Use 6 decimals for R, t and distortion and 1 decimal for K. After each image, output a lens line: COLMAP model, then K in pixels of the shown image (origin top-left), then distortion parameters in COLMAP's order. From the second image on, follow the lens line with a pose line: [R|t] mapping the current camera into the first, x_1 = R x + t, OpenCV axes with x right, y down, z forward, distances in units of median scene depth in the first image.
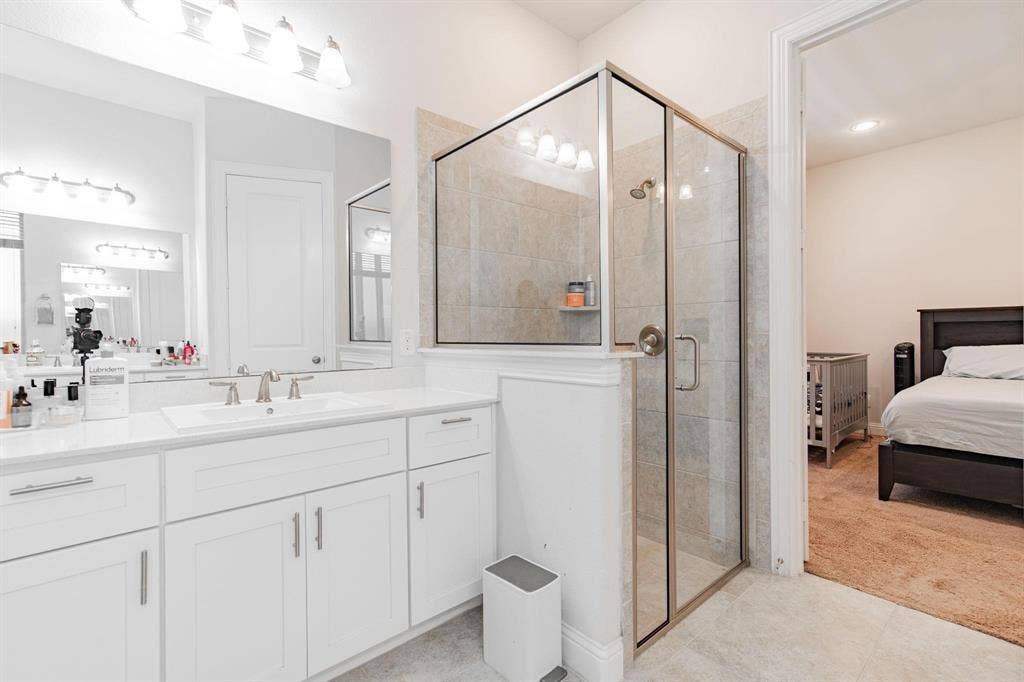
lens RADIAL K [[451.5, 0, 515.9], [0, 451.5, 341.9], [0, 0, 1]] dist [0.001977, 0.001672]
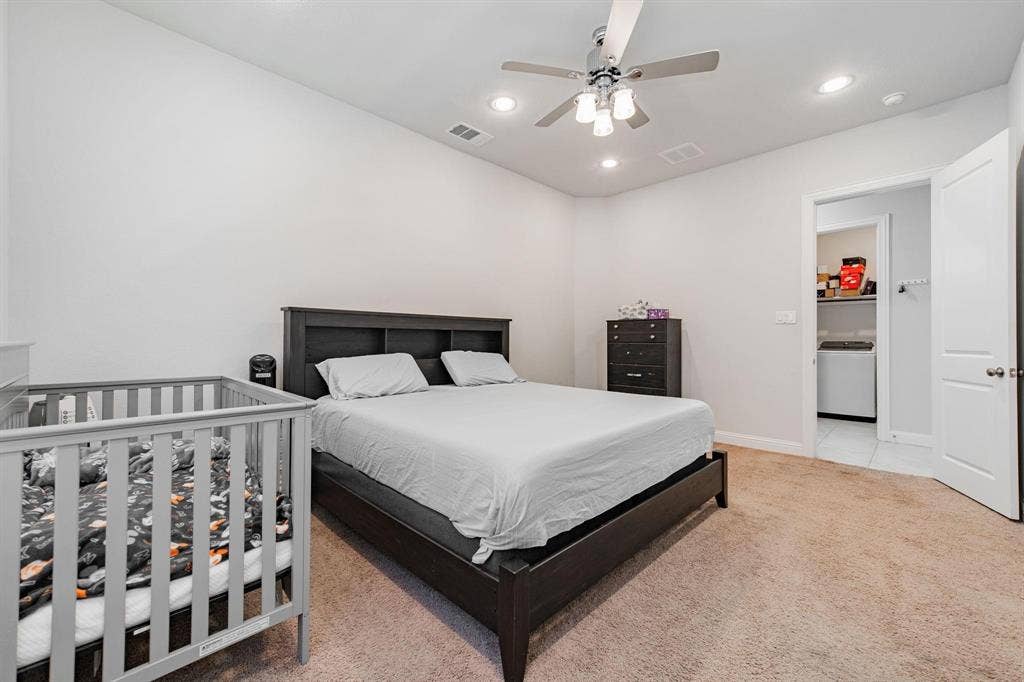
lens RADIAL K [[417.2, 0, 505.7], [0, 417.2, 335.6], [0, 0, 1]] dist [-0.001411, 0.003242]
pose [[-0.059334, 0.014348, 0.998135, 0.283985], [0.011668, 0.999838, -0.013679, -0.017346], [-0.998170, 0.010835, -0.059492, 0.836555]]
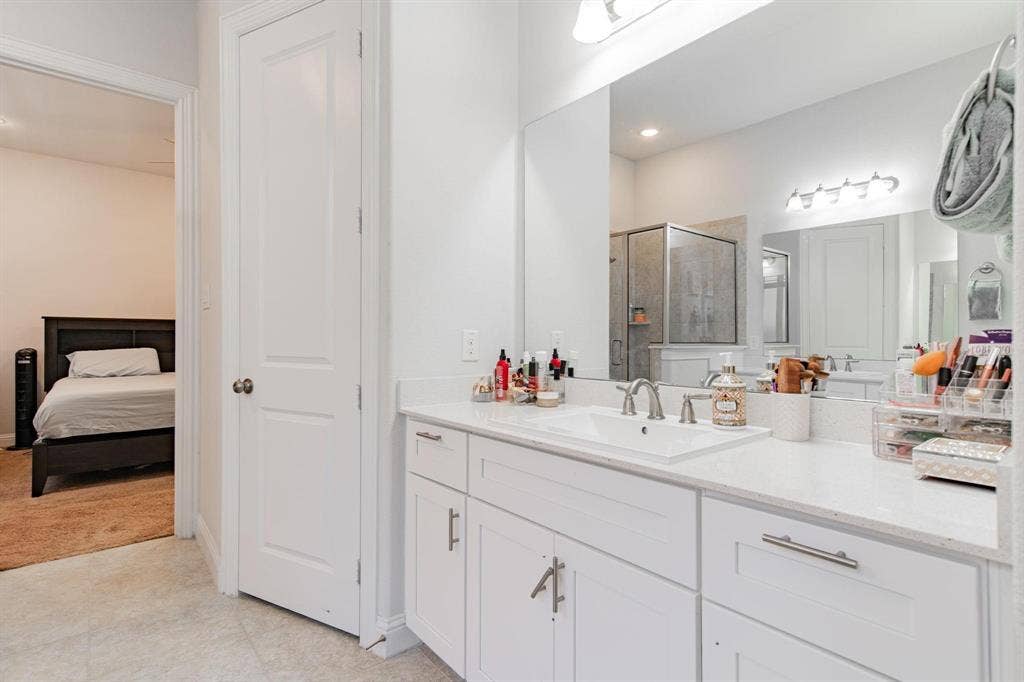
lens RADIAL K [[495.6, 0, 508.8], [0, 495.6, 338.2], [0, 0, 1]] dist [0.003028, 0.006544]
pose [[0.017298, 0.013236, 0.999763, -0.273149], [0.010365, 0.999856, -0.013416, 0.006092], [-0.999797, 0.010595, 0.017159, -0.098585]]
